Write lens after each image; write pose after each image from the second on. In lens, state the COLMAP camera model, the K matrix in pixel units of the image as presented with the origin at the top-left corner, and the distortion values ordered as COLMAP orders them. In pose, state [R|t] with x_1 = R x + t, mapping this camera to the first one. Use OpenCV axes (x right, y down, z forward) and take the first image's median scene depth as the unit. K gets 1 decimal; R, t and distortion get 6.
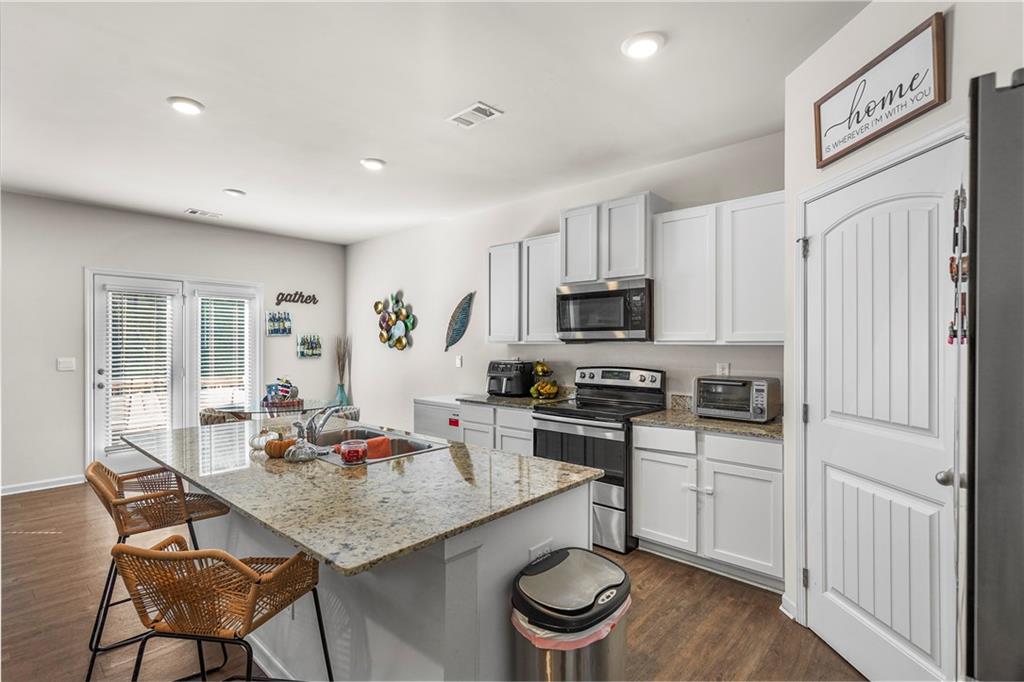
lens RADIAL K [[488.6, 0, 505.7], [0, 488.6, 341.0], [0, 0, 1]] dist [0.000825, 0.000587]
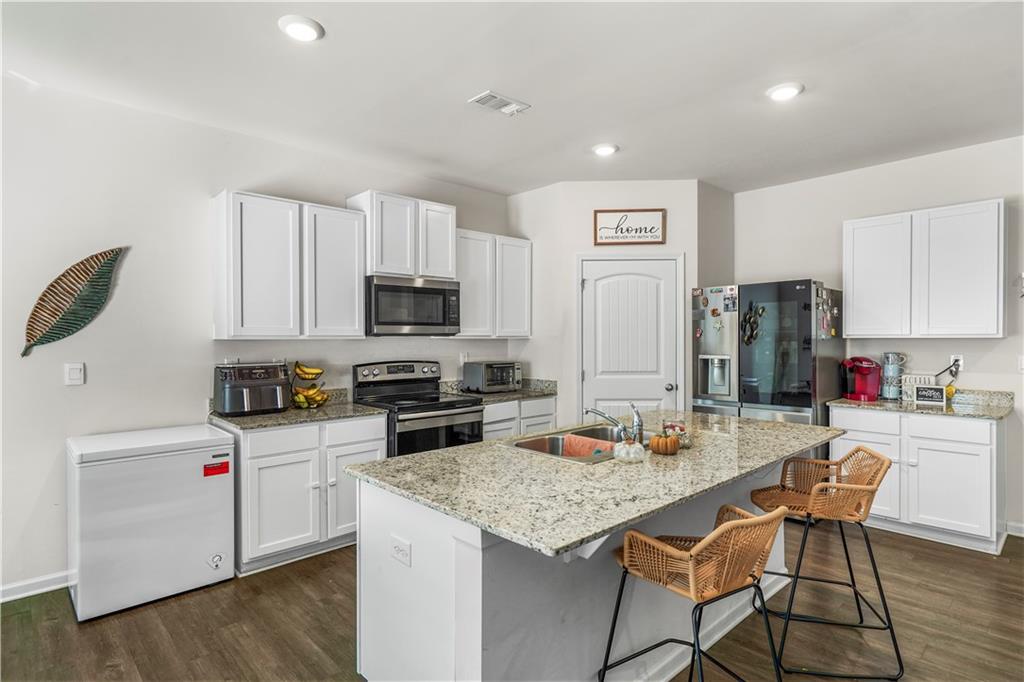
lens RADIAL K [[538.3, 0, 513.7], [0, 538.3, 342.2], [0, 0, 1]] dist [0.004015, -0.000099]
pose [[0.074230, -0.006571, 0.997219, -0.661072], [-0.000128, 0.999978, 0.006599, 0.004558], [-0.997241, -0.000618, 0.074228, 0.519500]]
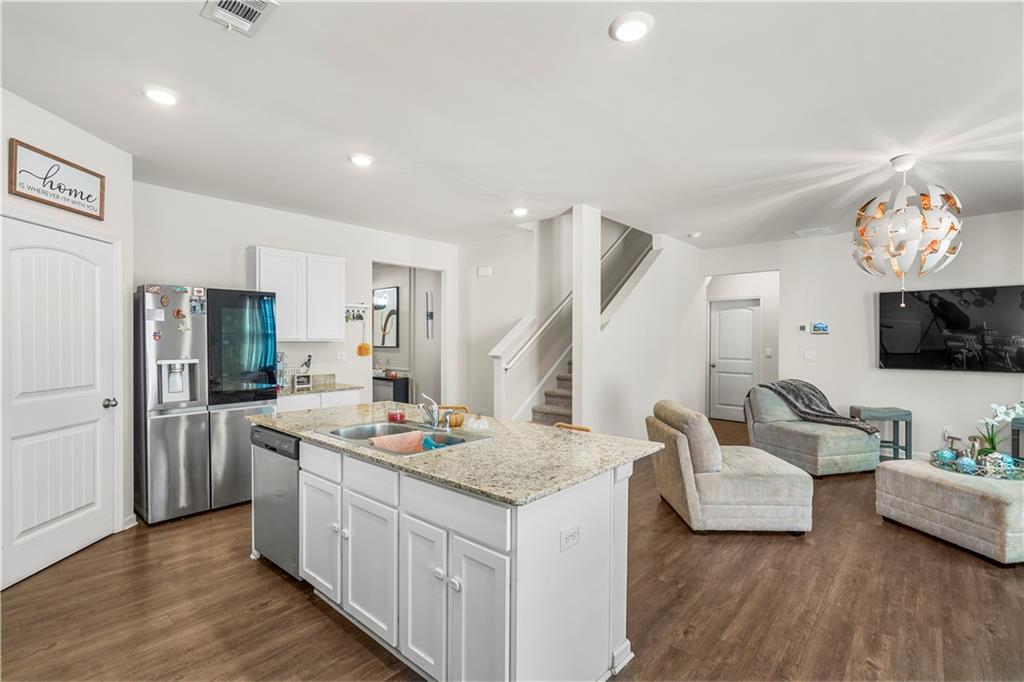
lens RADIAL K [[472.9, 0, 514.8], [0, 472.9, 345.6], [0, 0, 1]] dist [0.003788, 0.000918]
pose [[-0.999869, -0.004984, -0.015396, -0.258441], [-0.005168, 0.999915, 0.011963, -0.001327], [0.015335, 0.012041, -0.999810, 0.980808]]
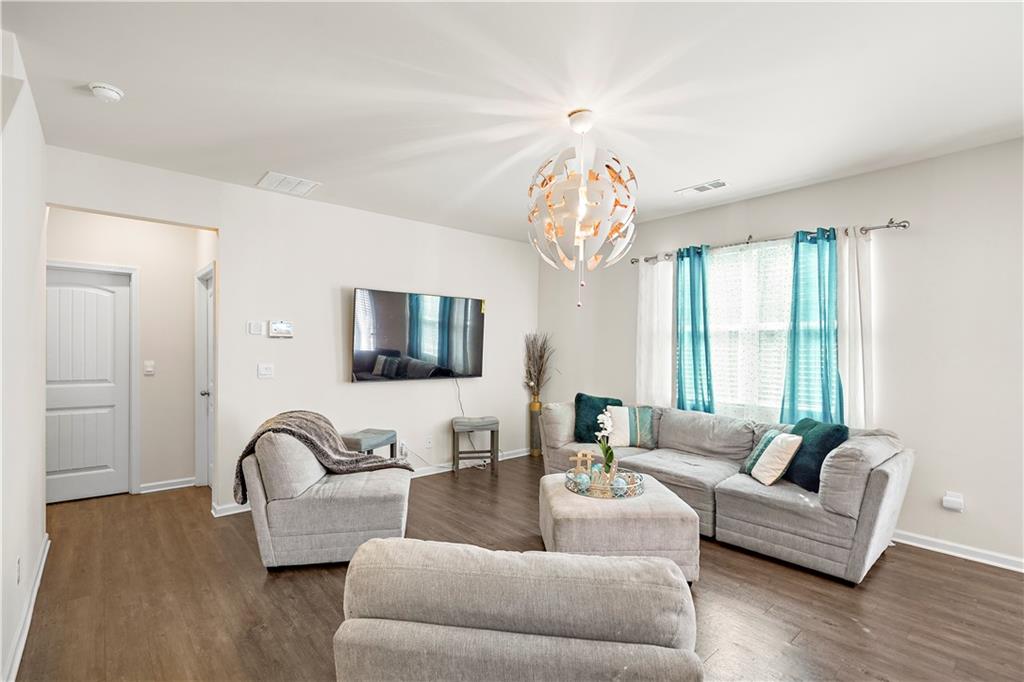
lens RADIAL K [[472.9, 0, 509.7], [0, 472.9, 347.2], [0, 0, 1]] dist [0.003788, 0.000918]
pose [[-0.114334, -0.004033, -0.993434, -0.287927], [-0.002745, 0.999989, -0.003743, -0.001608], [0.993439, 0.002299, -0.114344, 0.251769]]
